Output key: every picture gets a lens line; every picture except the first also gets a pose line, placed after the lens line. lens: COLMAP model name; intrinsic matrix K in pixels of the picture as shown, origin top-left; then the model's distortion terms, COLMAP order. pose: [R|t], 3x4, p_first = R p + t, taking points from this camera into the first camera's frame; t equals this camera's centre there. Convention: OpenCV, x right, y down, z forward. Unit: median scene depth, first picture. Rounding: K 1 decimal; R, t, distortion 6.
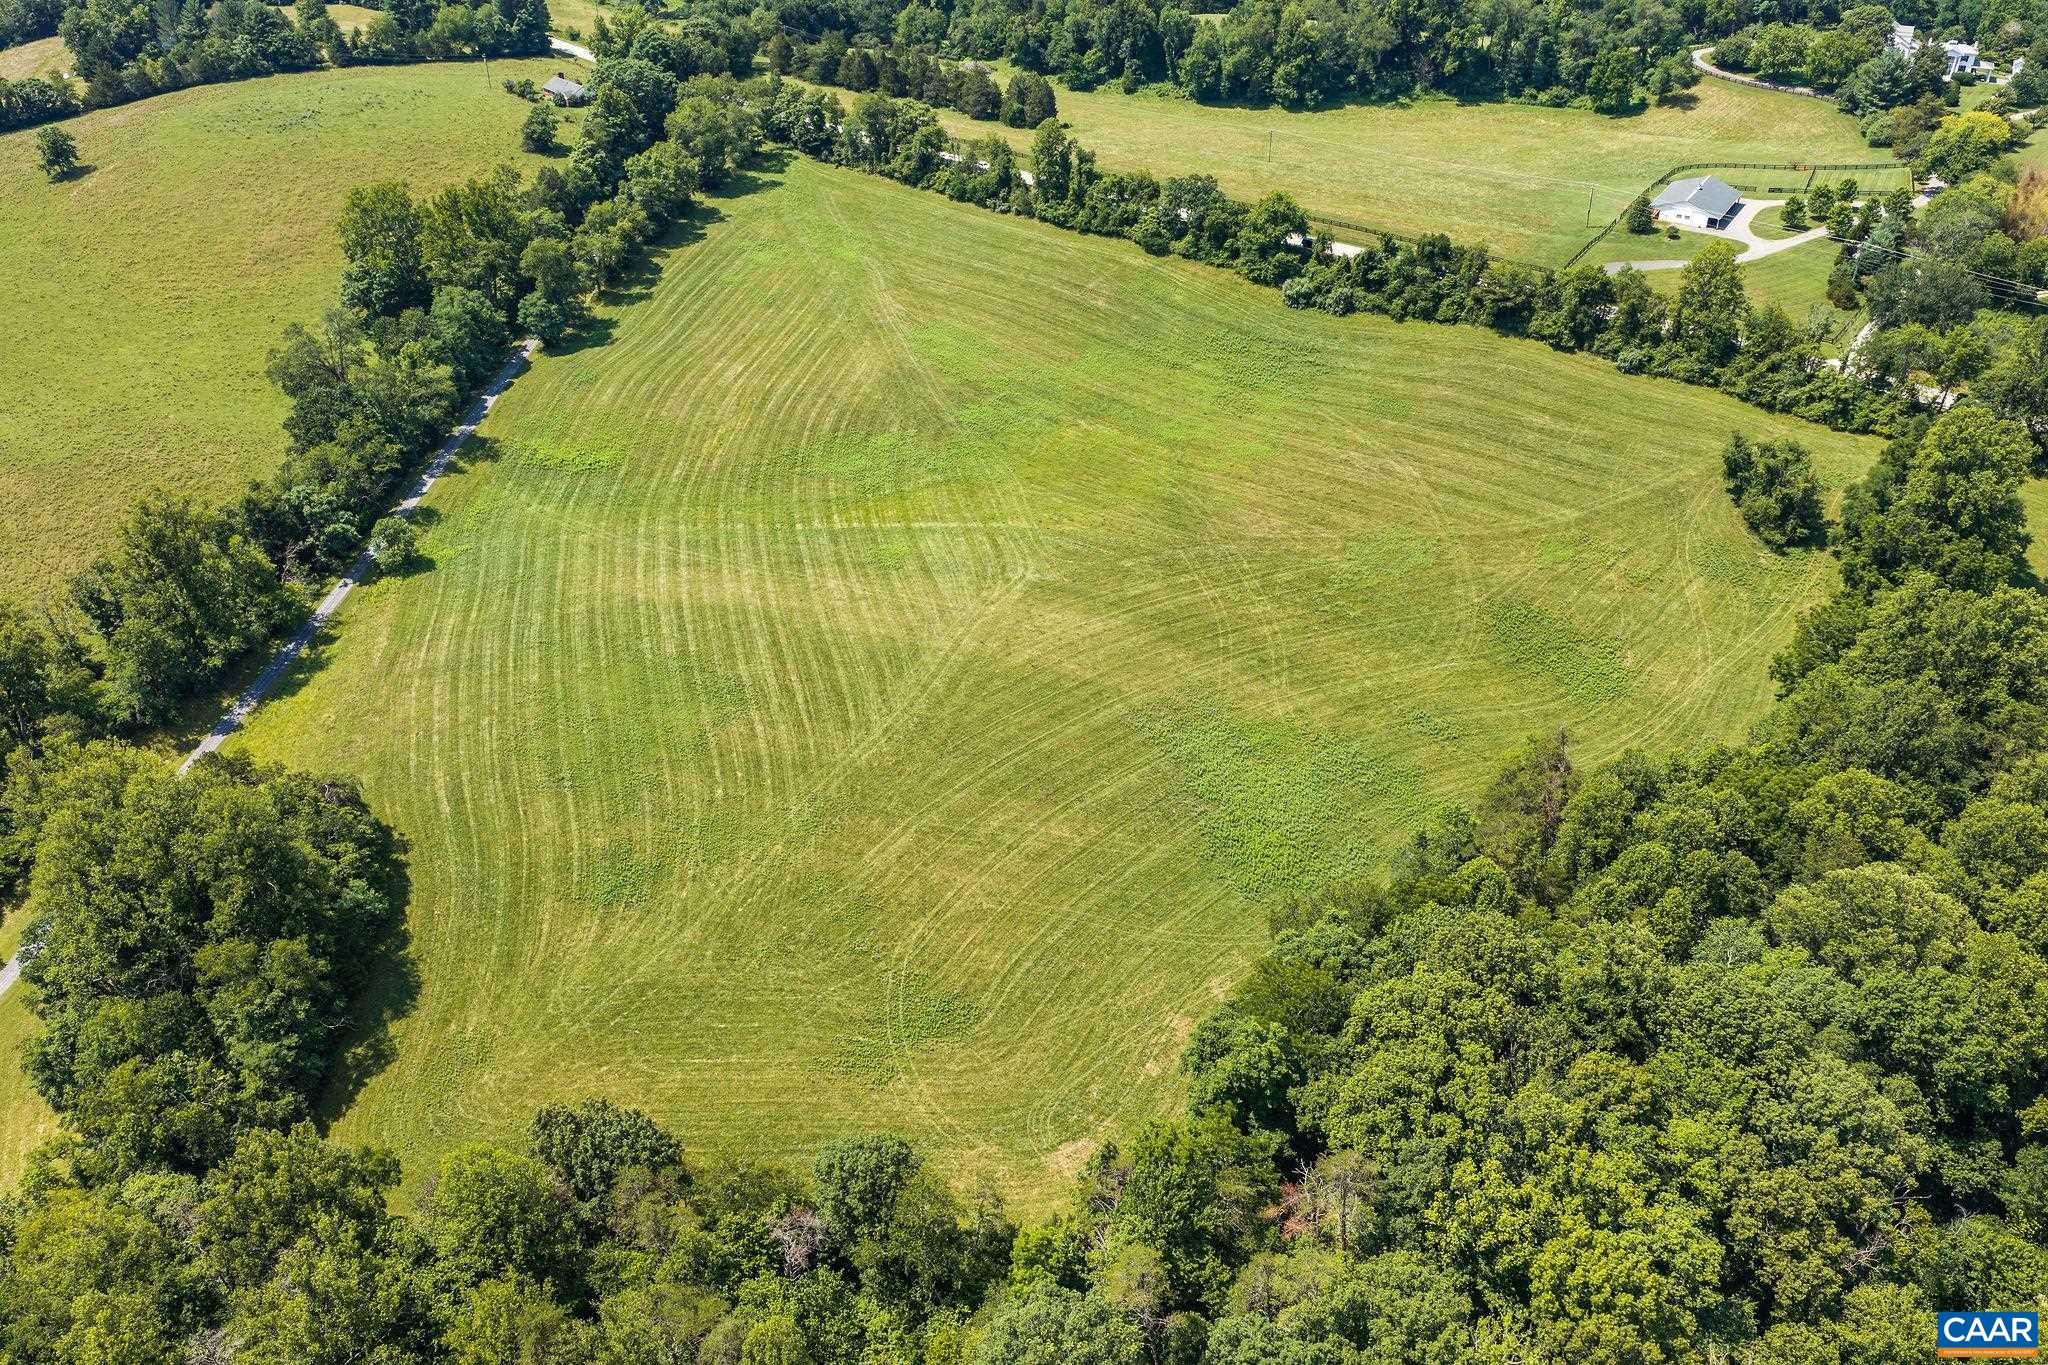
lens RADIAL K [[1691.7, 0, 1029.1], [0, 1691.7, 690.1], [0, 0, 1]] dist [0.007257, -0.028002]
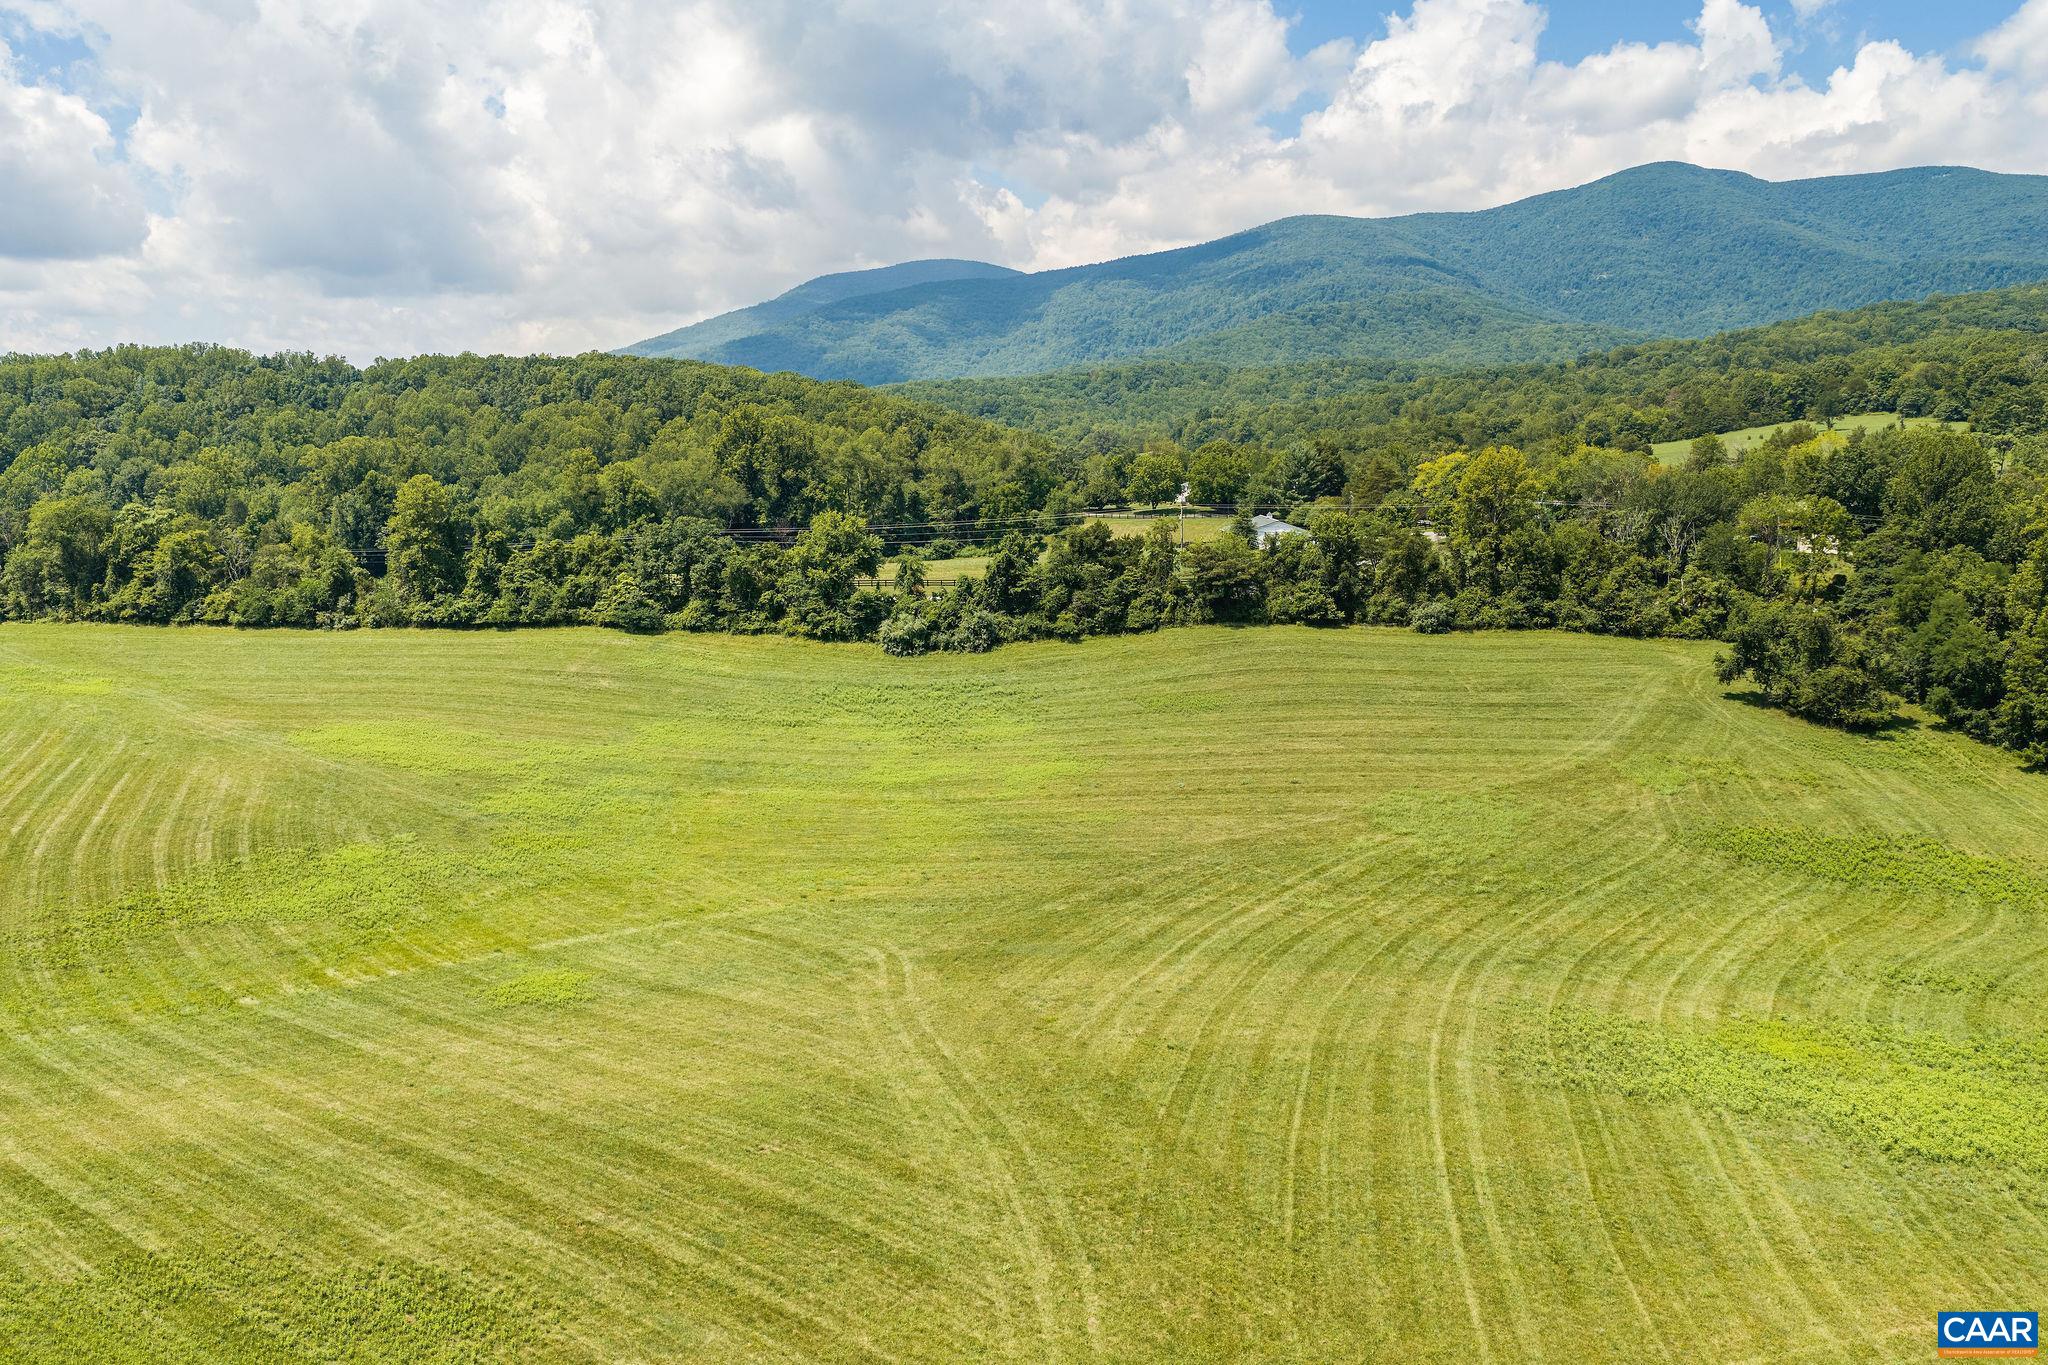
lens RADIAL K [[1691.7, 0, 1021.7], [0, 1691.7, 685.4], [0, 0, 1]] dist [0.007257, -0.028002]
pose [[0.840945, -0.073249, 0.536139, -0.156095], [0.297282, 0.890419, -0.344641, 0.023976], [-0.452144, 0.449208, 0.770570, 0.467642]]
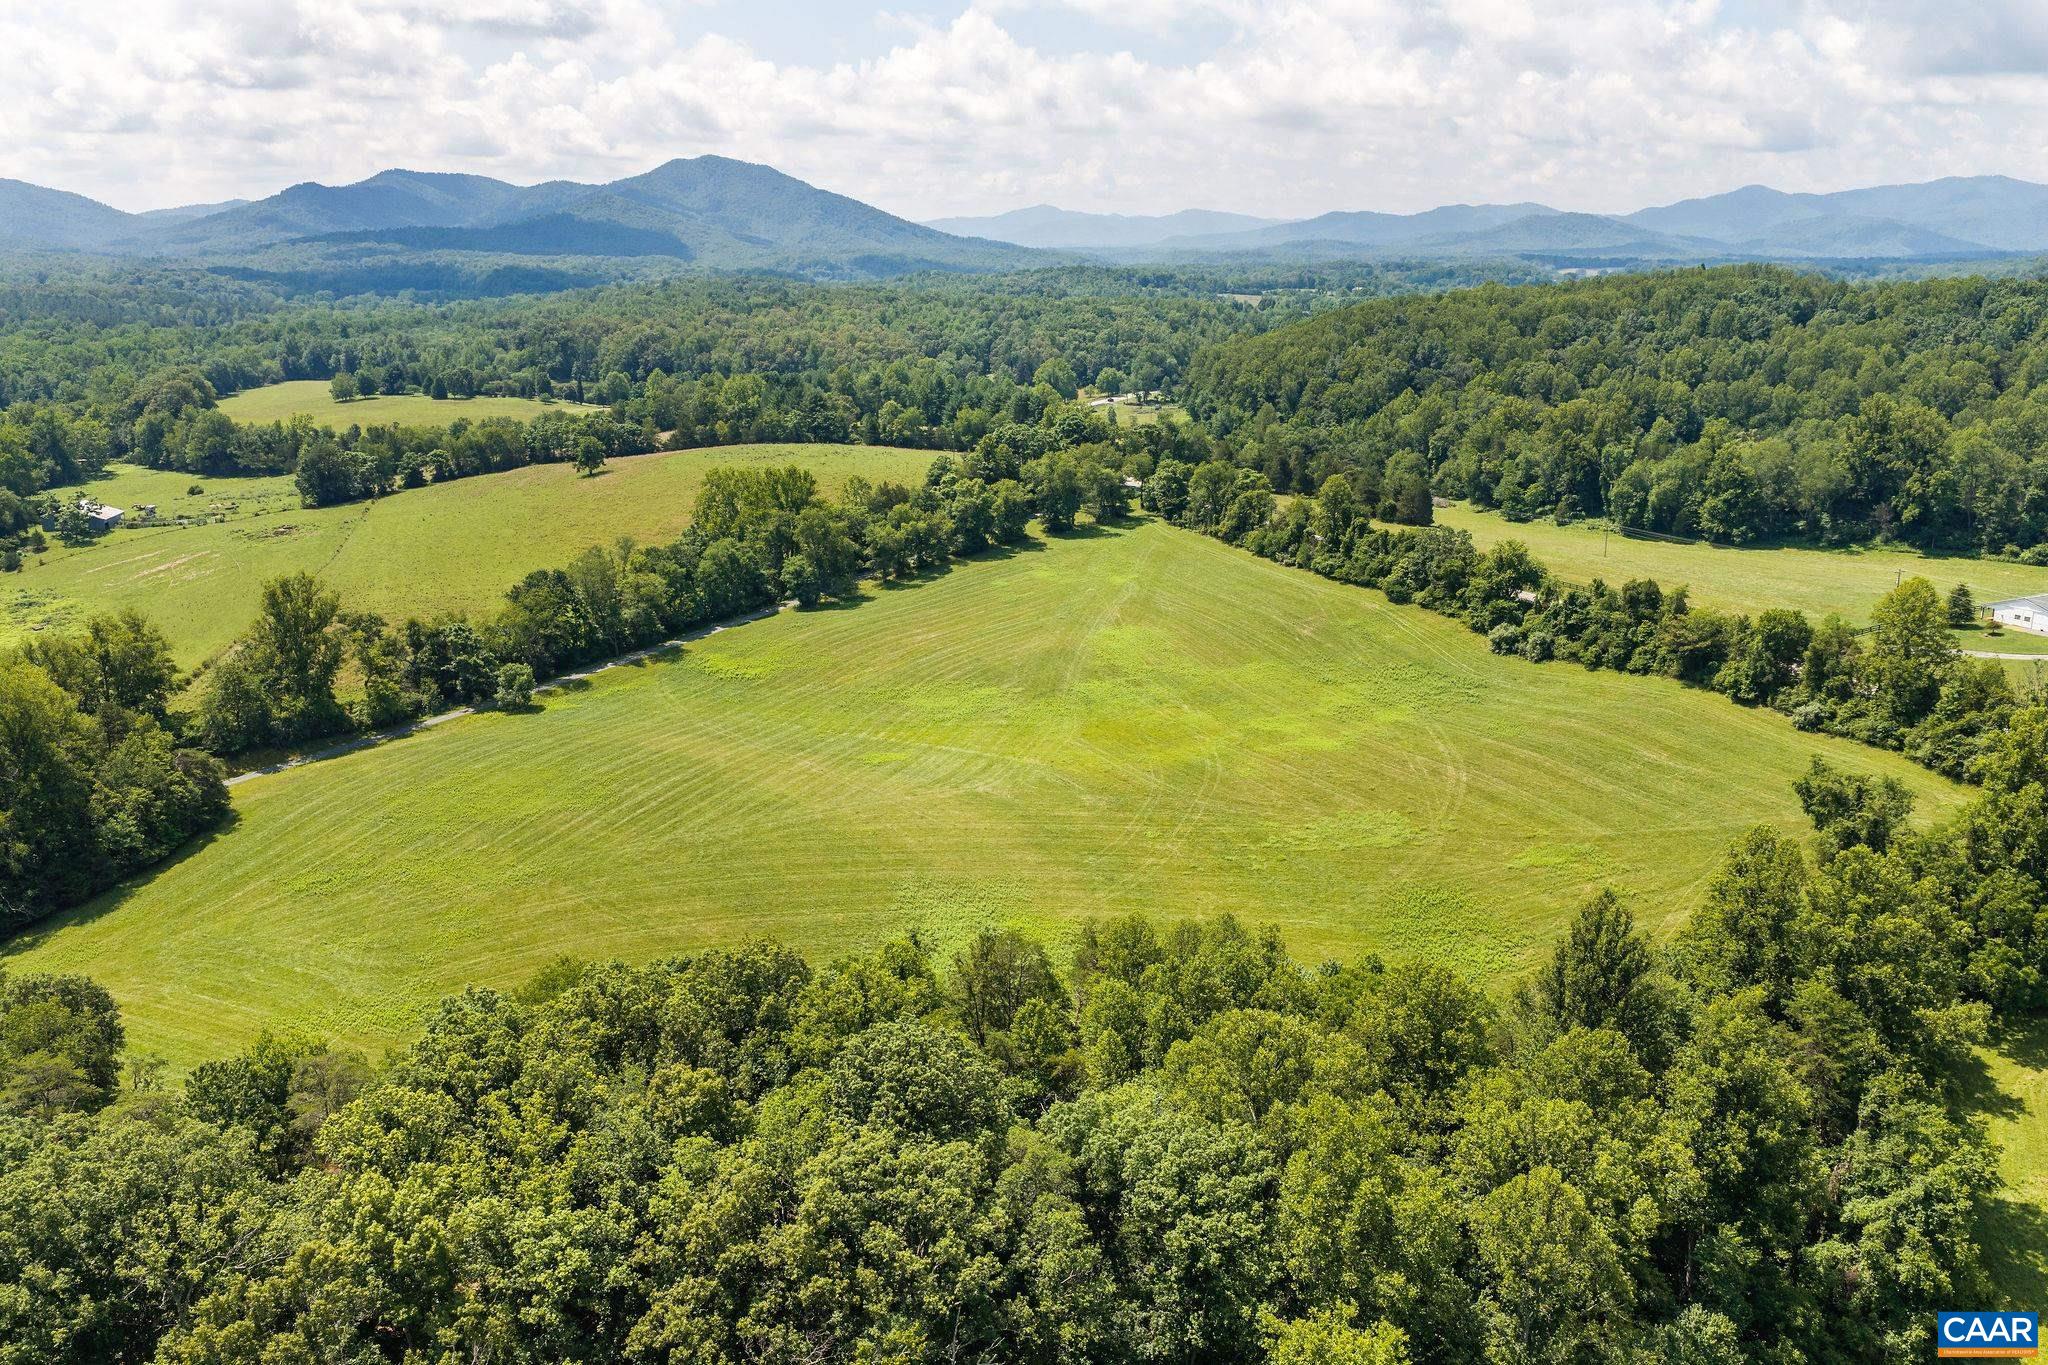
lens RADIAL K [[1691.7, 0, 1027.8], [0, 1691.7, 683.5], [0, 0, 1]] dist [0.007257, -0.028002]
pose [[0.883440, 0.123450, -0.451989, 0.339385], [-0.263917, 0.928187, -0.262330, 0.091537], [0.387146, 0.351040, 0.852578, 0.131428]]
